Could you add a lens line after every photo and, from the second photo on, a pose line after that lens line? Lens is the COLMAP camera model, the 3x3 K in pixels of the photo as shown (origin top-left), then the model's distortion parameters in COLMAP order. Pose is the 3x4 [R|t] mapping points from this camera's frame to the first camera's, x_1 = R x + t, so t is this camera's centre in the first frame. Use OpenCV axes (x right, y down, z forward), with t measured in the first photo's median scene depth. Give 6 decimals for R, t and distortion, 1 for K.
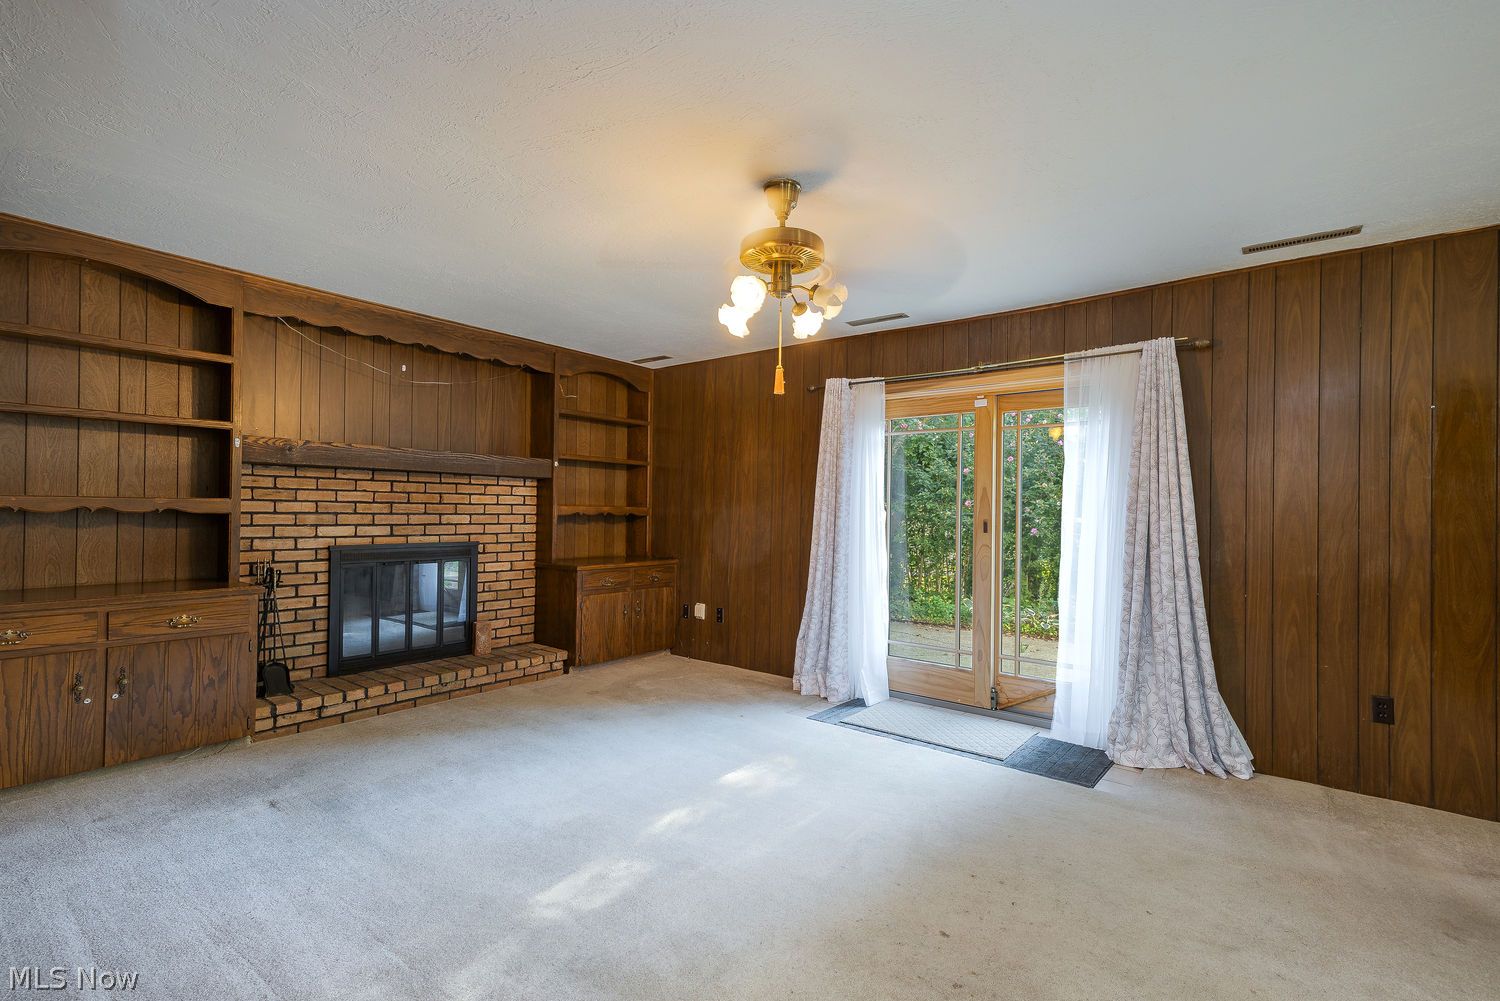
lens RADIAL K [[668.4, 0, 747.4], [0, 668.4, 519.1], [0, 0, 1]] dist [0.001158, -0.000129]
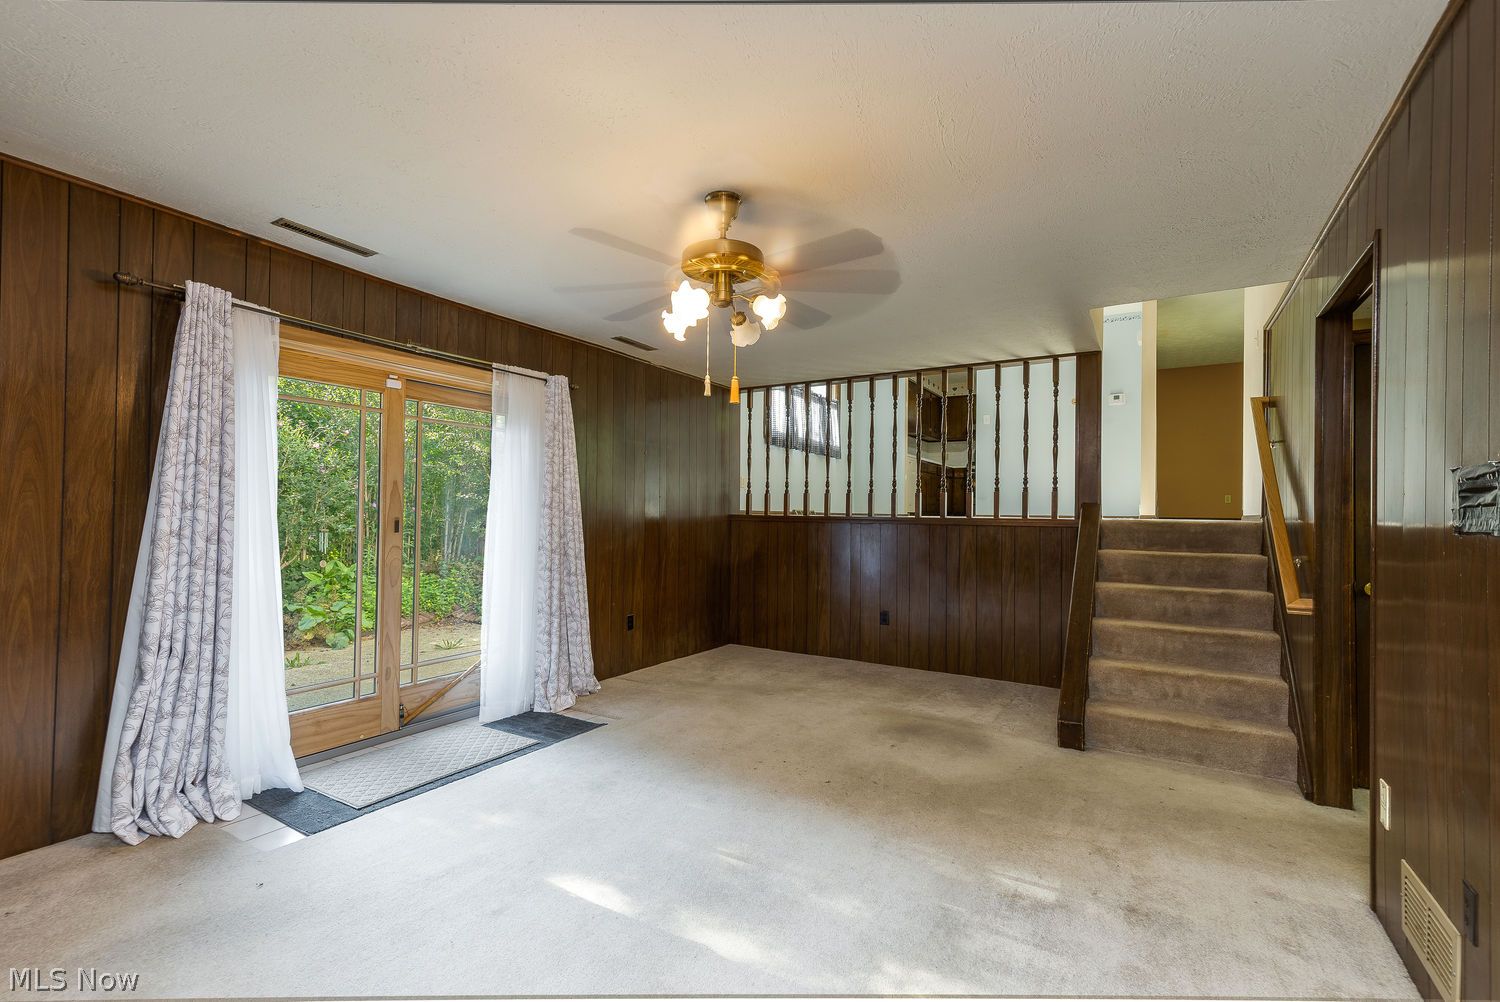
lens RADIAL K [[668.4, 0, 747.4], [0, 668.4, 519.6], [0, 0, 1]] dist [0.001158, -0.000129]
pose [[-0.137016, -0.020240, 0.990362, -0.738368], [-0.000646, 0.999793, 0.020344, -0.018598], [-0.990569, 0.002147, -0.137000, 0.840734]]
